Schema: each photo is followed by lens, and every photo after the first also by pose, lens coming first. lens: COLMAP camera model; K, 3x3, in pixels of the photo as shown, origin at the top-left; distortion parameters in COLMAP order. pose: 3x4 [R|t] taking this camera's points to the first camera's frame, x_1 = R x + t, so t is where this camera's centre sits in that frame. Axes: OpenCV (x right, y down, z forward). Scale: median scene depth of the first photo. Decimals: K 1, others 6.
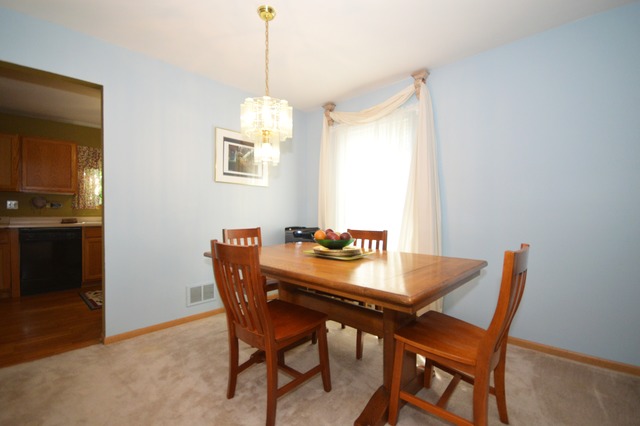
lens RADIAL K [[272.3, 0, 319.5], [0, 272.3, 213.8], [0, 0, 1]] dist [0.000459, 0.000004]
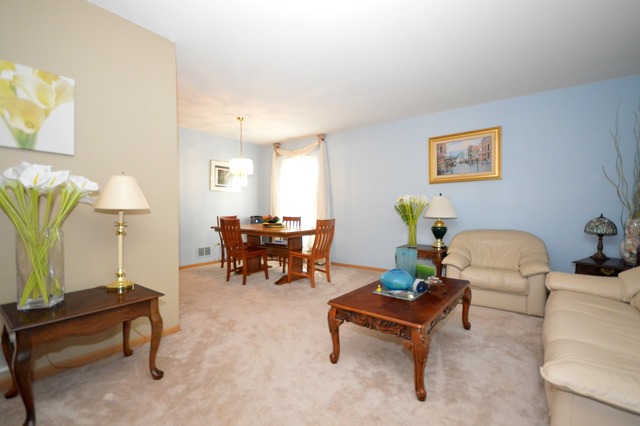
lens RADIAL K [[287.0, 0, 323.1], [0, 287.0, 215.1], [0, 0, 1]] dist [-0.003556, -0.006116]
pose [[0.993645, -0.001398, 0.112548, 0.149355], [-0.000865, 0.999798, 0.020062, 0.006547], [-0.112553, -0.020032, 0.993444, -1.020074]]
